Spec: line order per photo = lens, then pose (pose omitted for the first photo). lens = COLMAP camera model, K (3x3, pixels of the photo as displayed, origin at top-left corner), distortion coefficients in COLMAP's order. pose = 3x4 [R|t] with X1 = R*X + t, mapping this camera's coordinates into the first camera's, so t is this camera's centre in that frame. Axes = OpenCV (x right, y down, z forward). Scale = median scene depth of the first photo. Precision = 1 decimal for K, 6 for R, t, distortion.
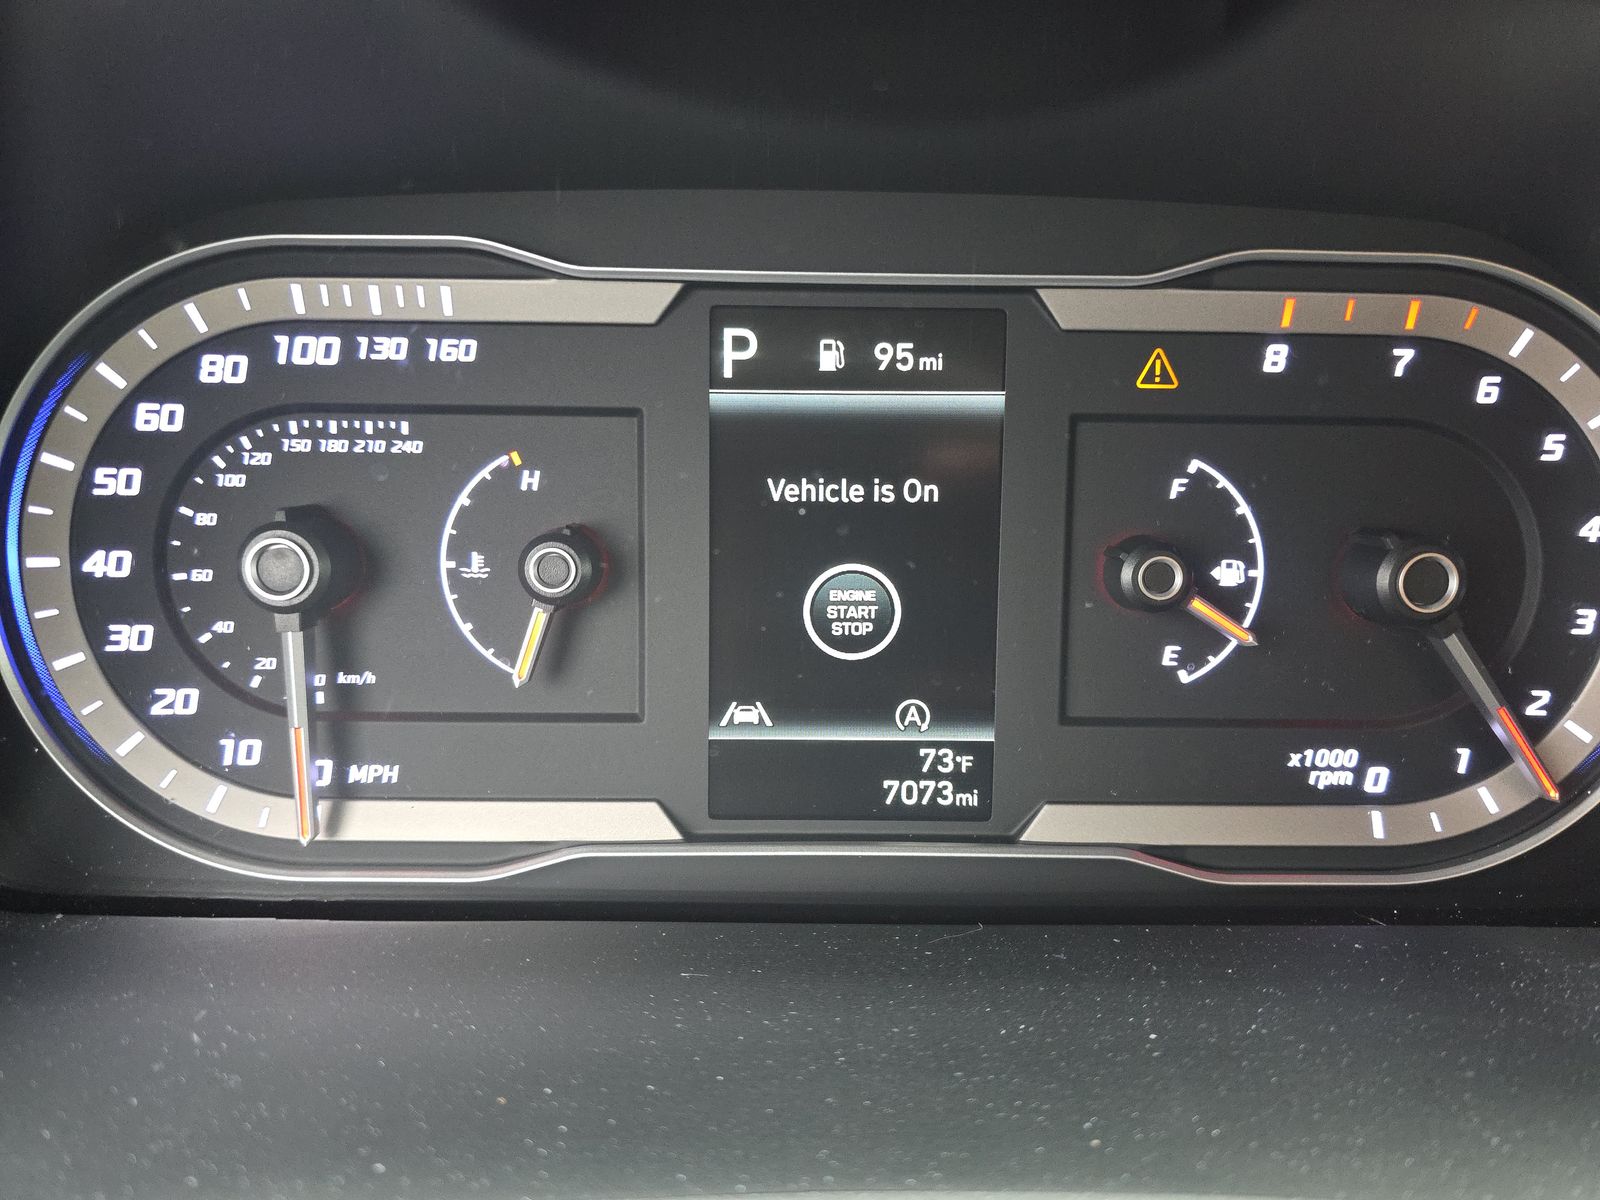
lens RADIAL K [[1054.6, 0, 833.2], [0, 1054.6, 606.5], [0, 0, 1]] dist [0.025618, -0.066654]
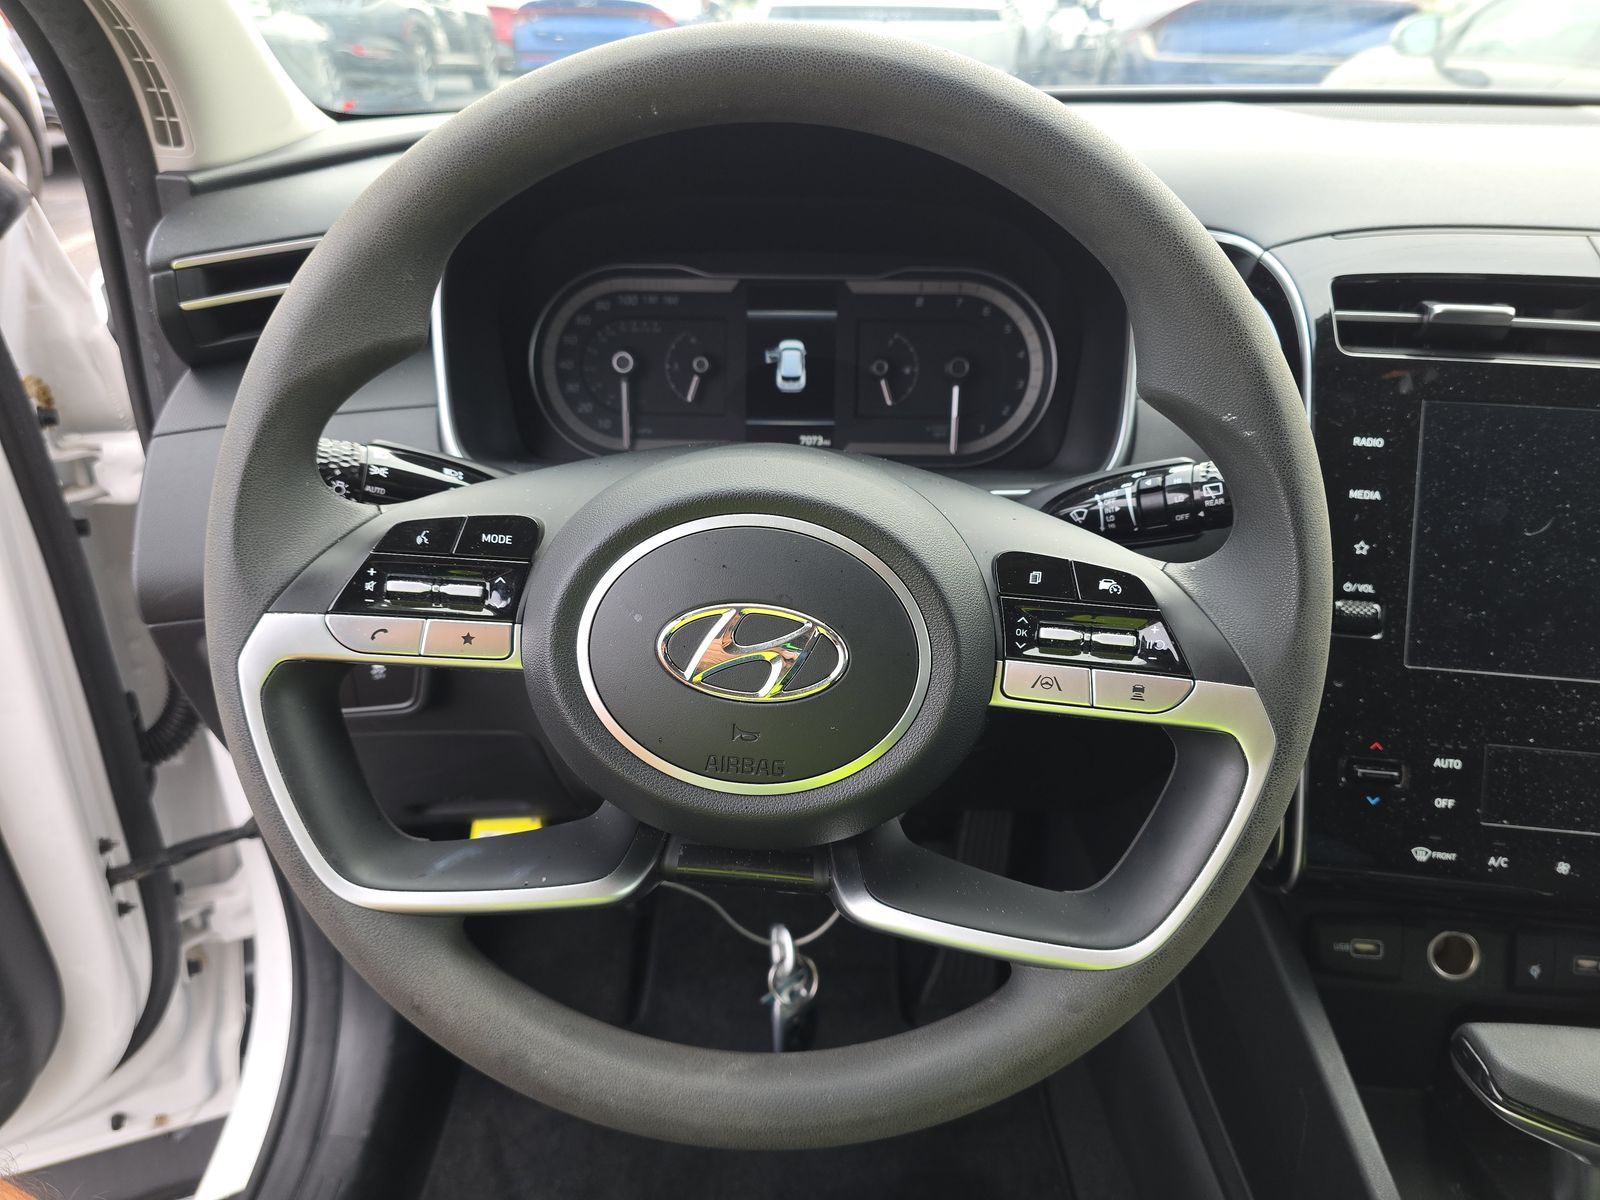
lens RADIAL K [[1072.0, 0, 819.6], [0, 1072.0, 599.7], [0, 0, 1]] dist [0.060669, -0.074192]
pose [[0.998740, 0.009593, -0.049254, 0.280355], [-0.009149, 0.999916, 0.009235, 0.654399], [0.049338, -0.008772, 0.998744, -2.337330]]
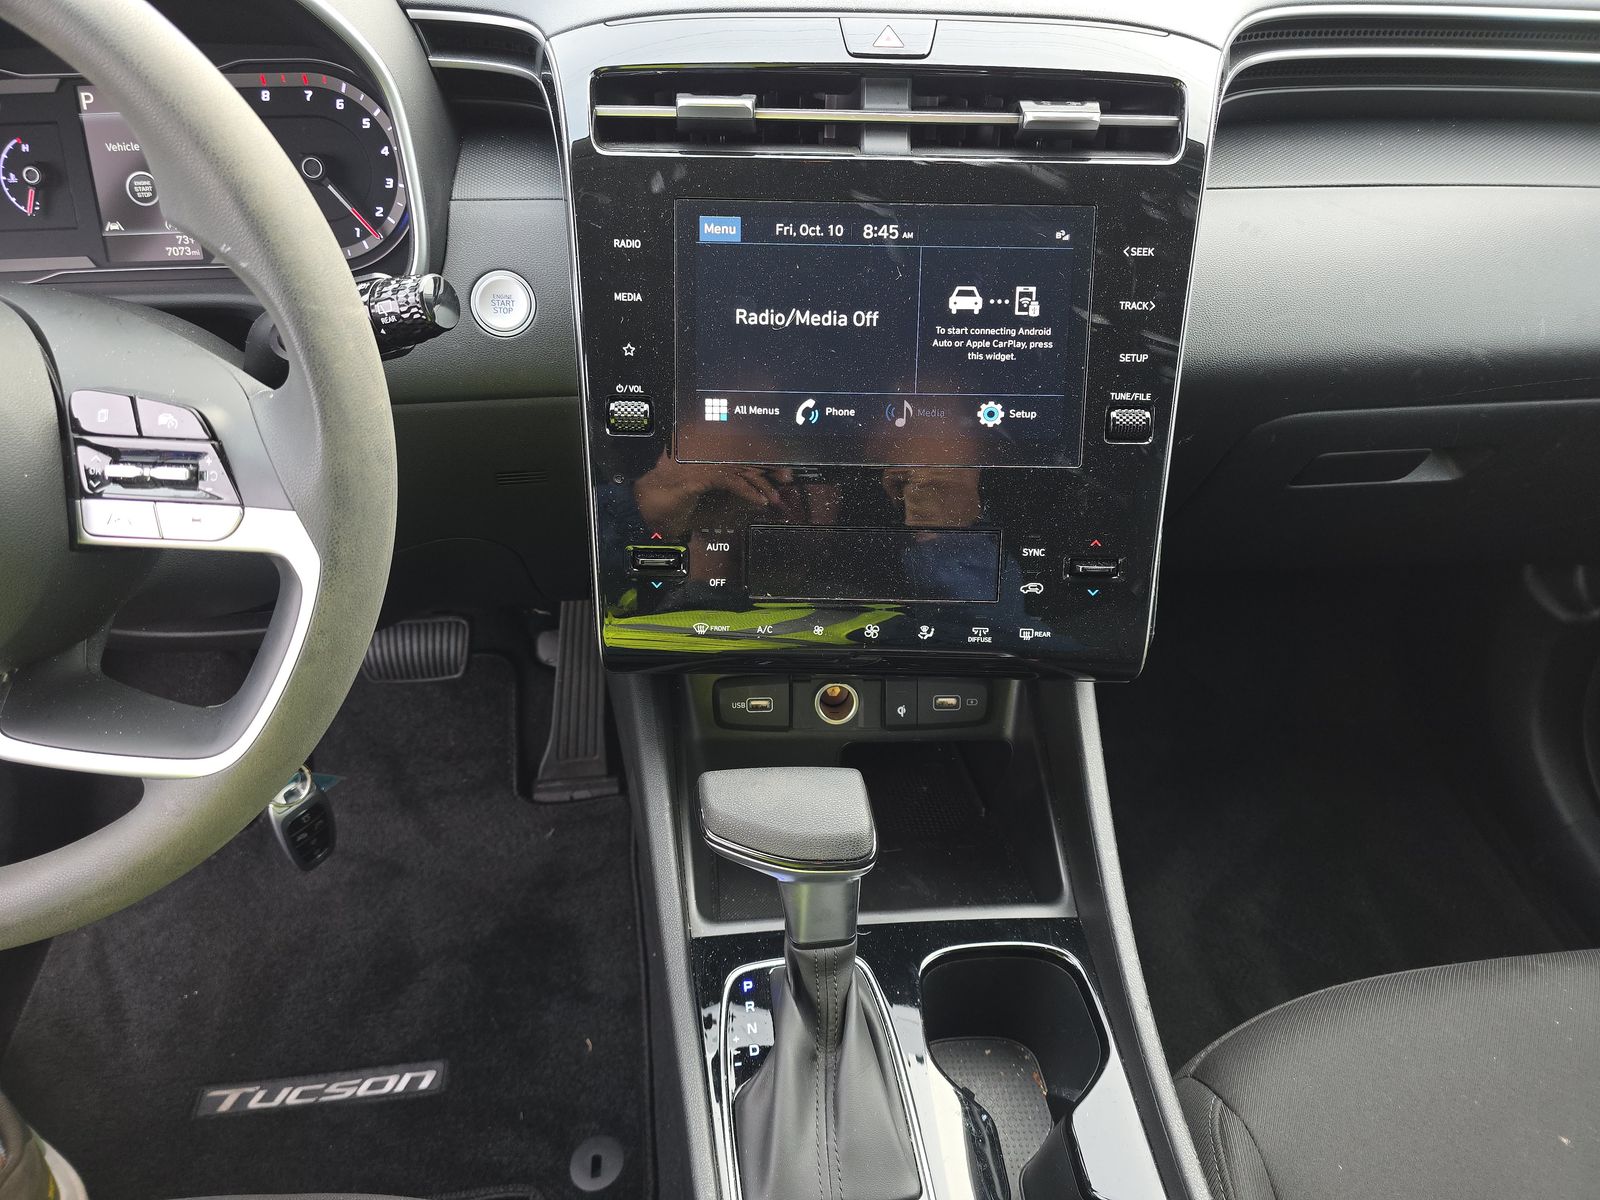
lens RADIAL K [[1067.3, 0, 798.9], [0, 1067.3, 573.2], [0, 0, 1]] dist [0.055732, -0.063599]
pose [[0.996221, -0.061352, 0.061485, 1.677534], [0.048408, 0.979916, 0.193446, 0.592391], [-0.072118, -0.189739, 0.979182, -2.447523]]
